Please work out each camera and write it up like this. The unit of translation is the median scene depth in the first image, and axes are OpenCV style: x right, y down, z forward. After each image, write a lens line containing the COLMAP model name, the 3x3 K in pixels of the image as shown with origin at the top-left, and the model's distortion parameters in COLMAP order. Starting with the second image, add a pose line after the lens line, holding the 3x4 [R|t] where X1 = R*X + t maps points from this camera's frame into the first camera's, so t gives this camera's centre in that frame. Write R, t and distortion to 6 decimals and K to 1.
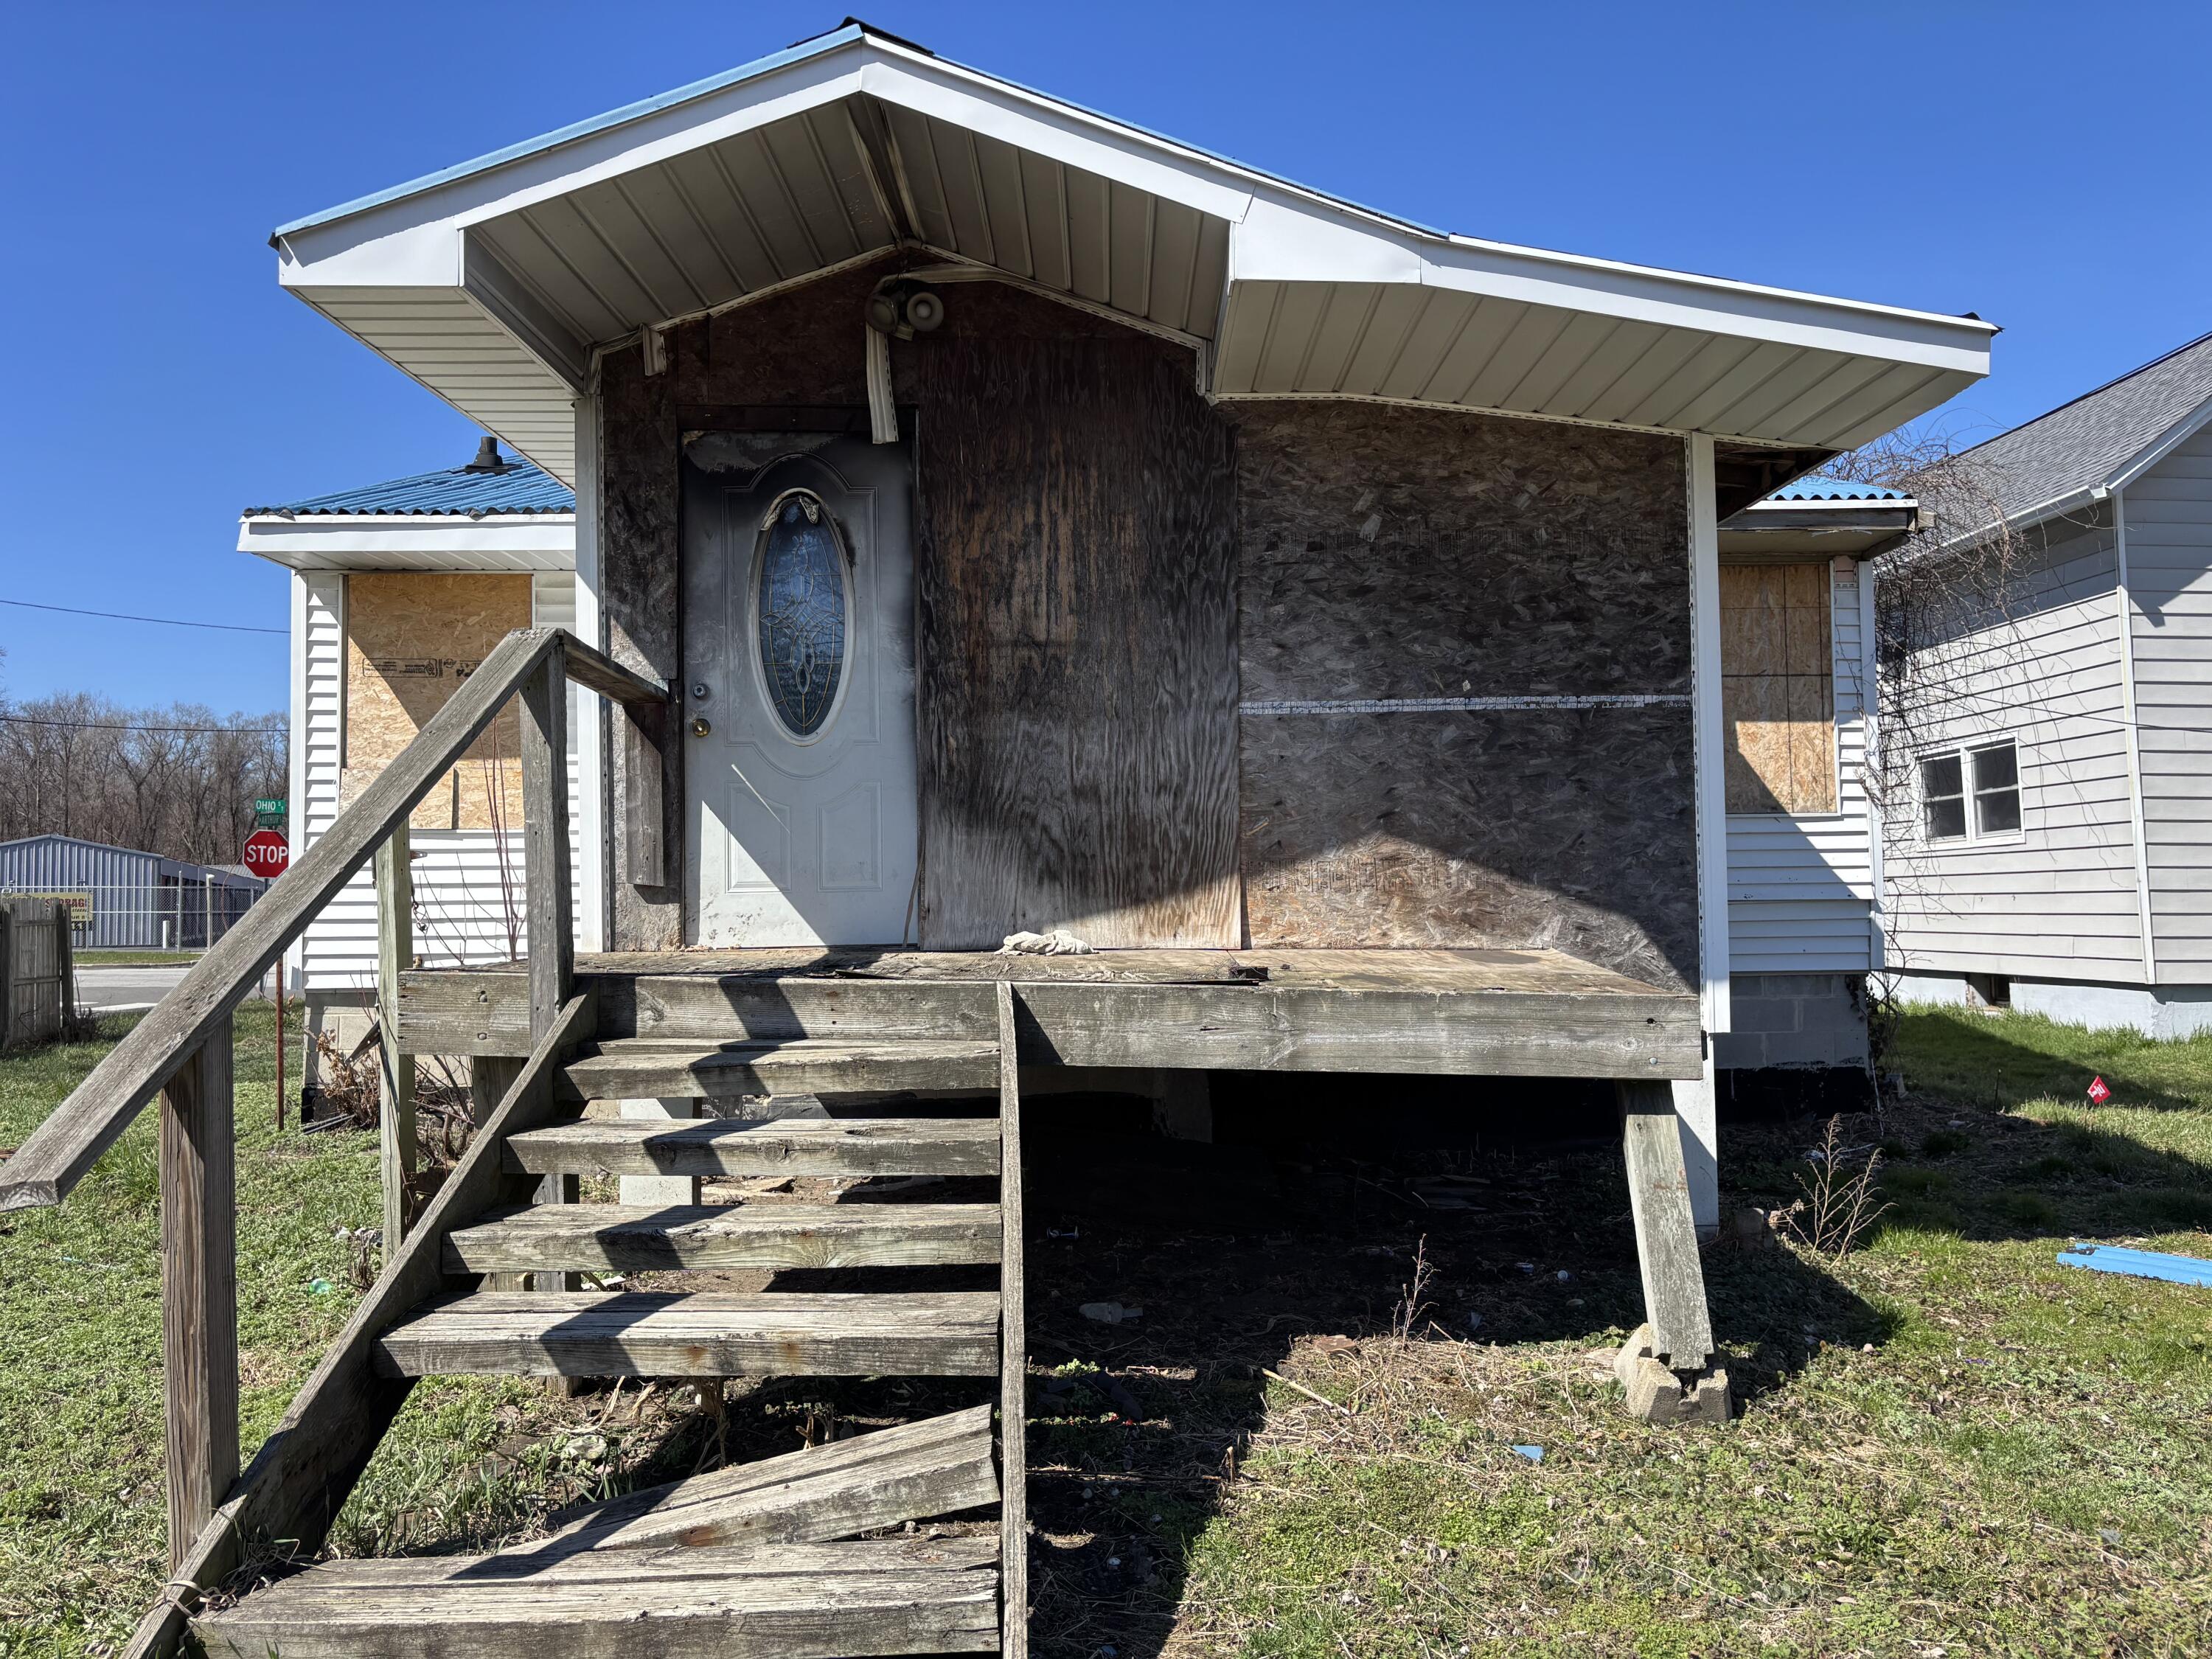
lens RADIAL K [[1638.3, 0, 1101.0], [0, 1638.3, 837.9], [0, 0, 1]] dist [0.087289, -0.008100]
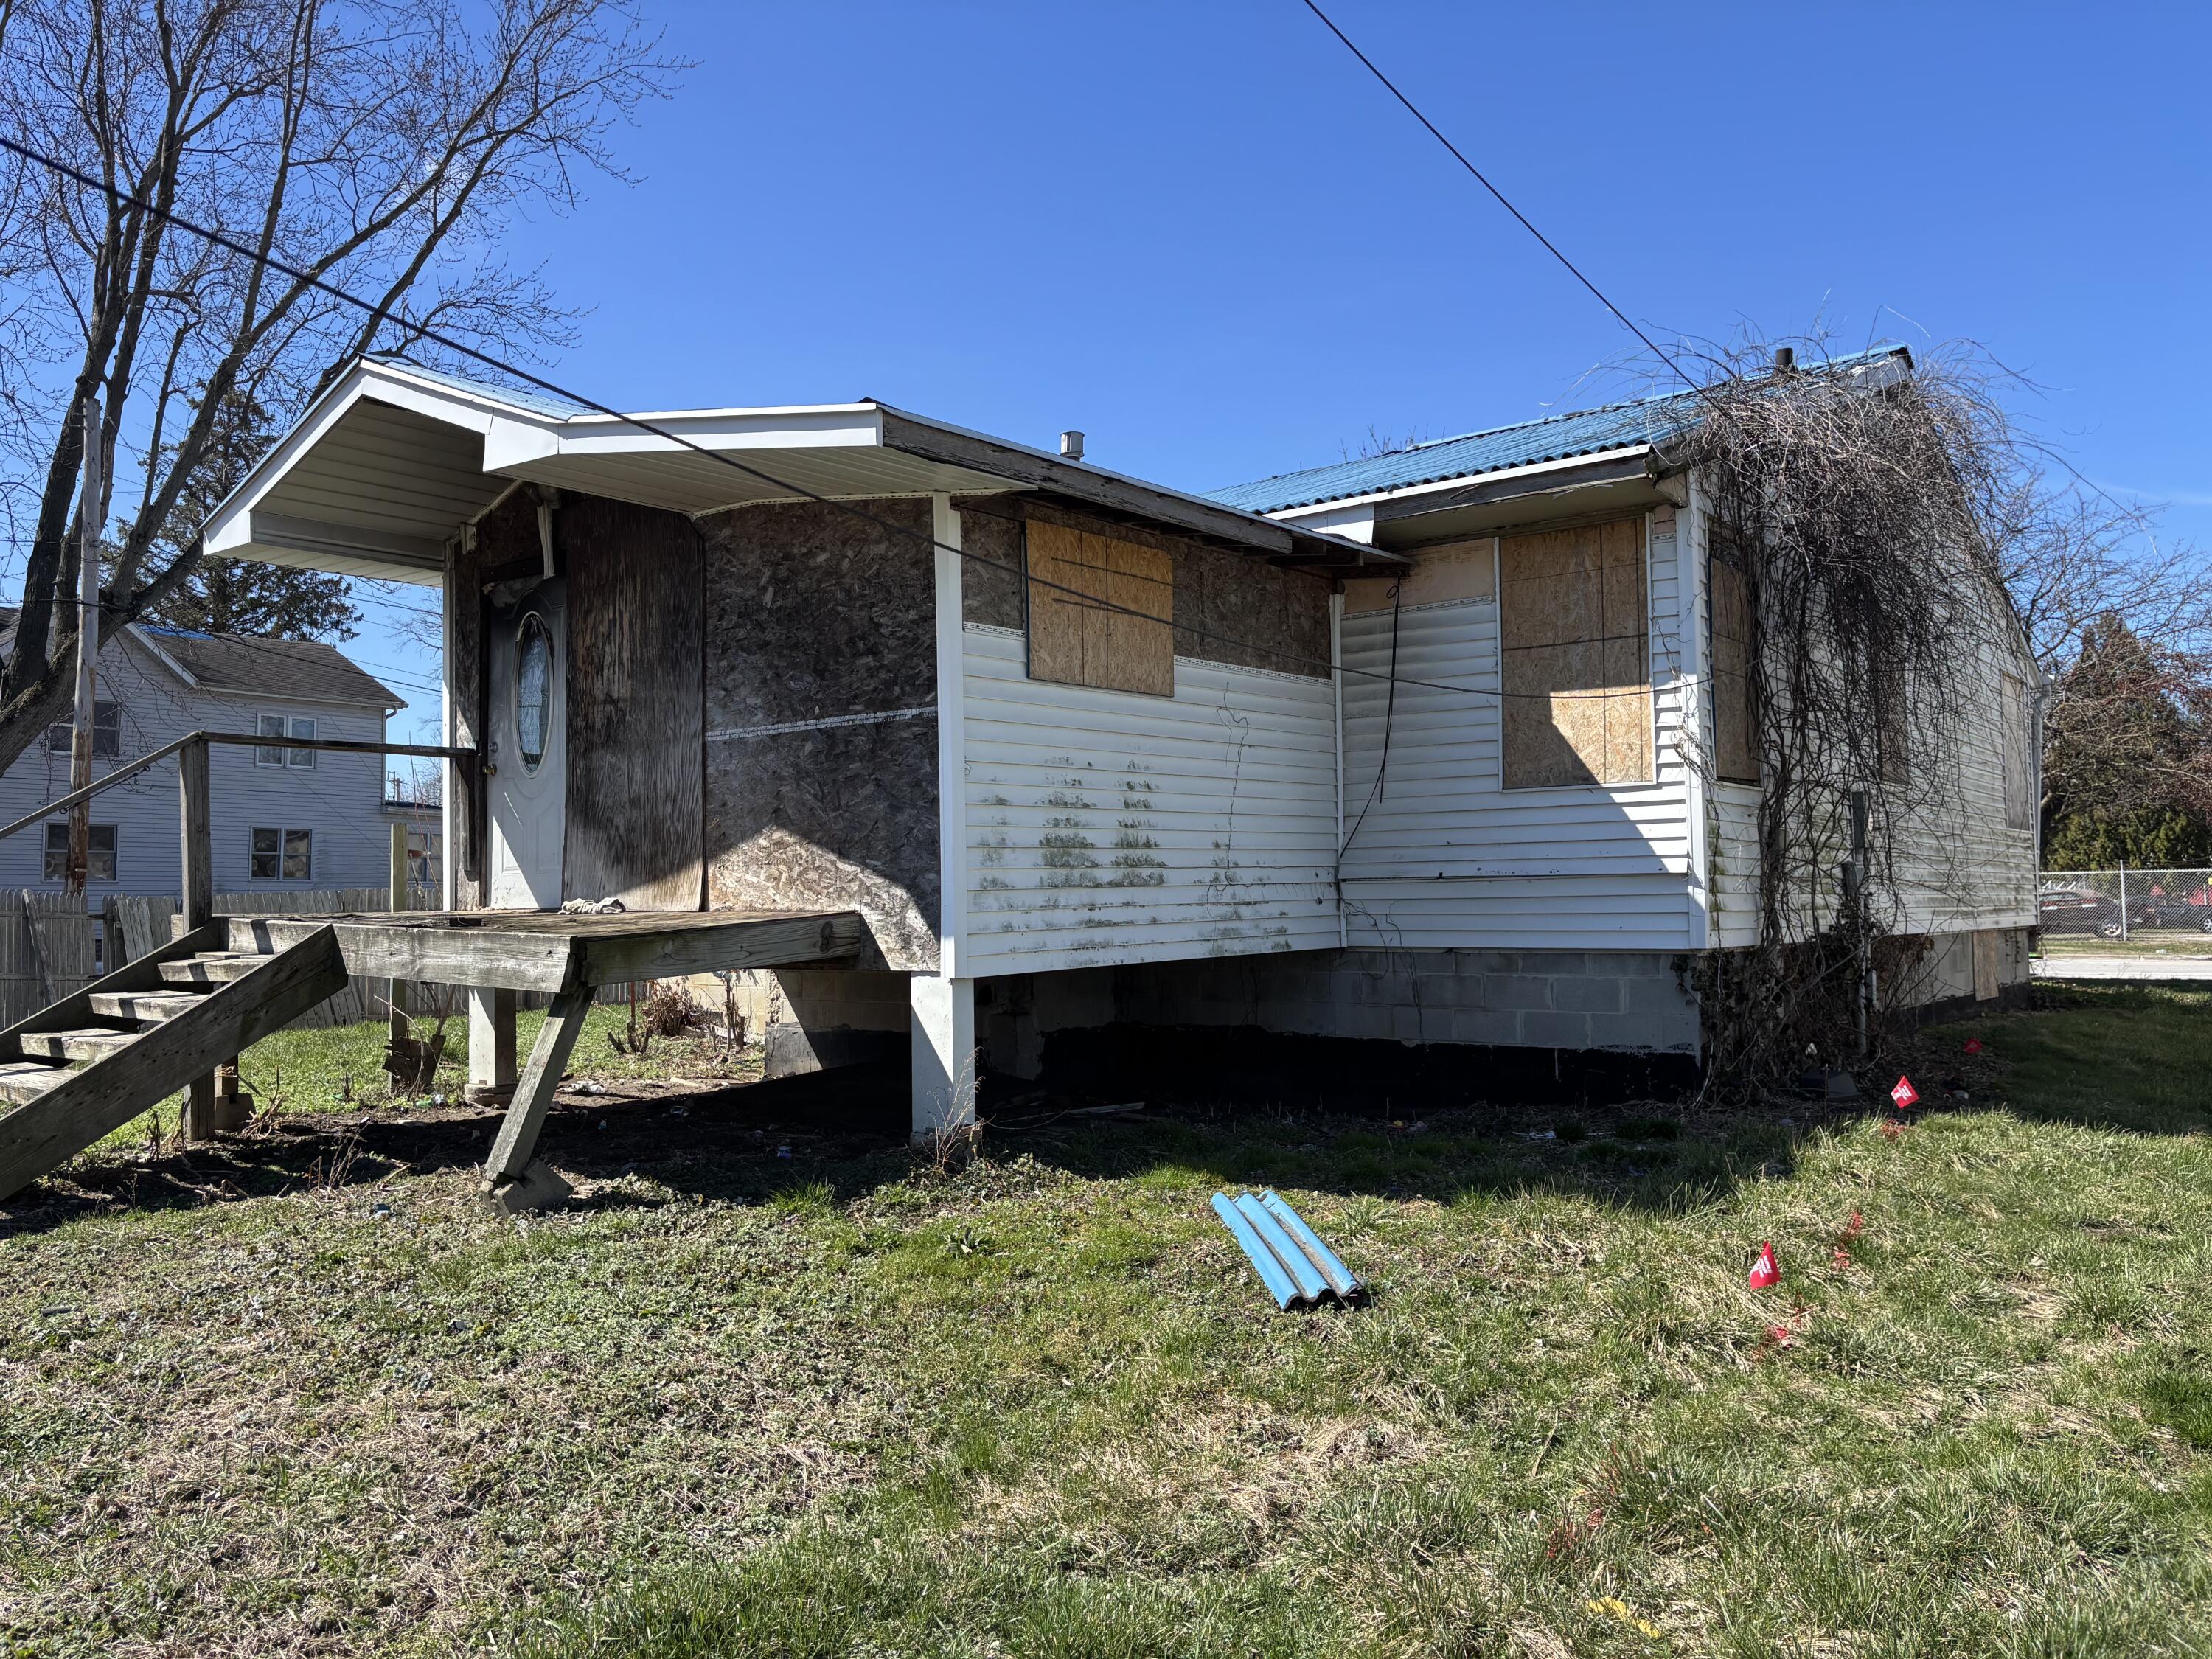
lens RADIAL K [[1638.3, 0, 1086.0], [0, 1638.3, 826.9], [0, 0, 1]] dist [0.087289, -0.008100]
pose [[0.783037, -0.026265, -0.621420, 1.195834], [0.025022, 0.999629, -0.010721, 0.019639], [0.621471, -0.007155, 0.783404, 0.109849]]
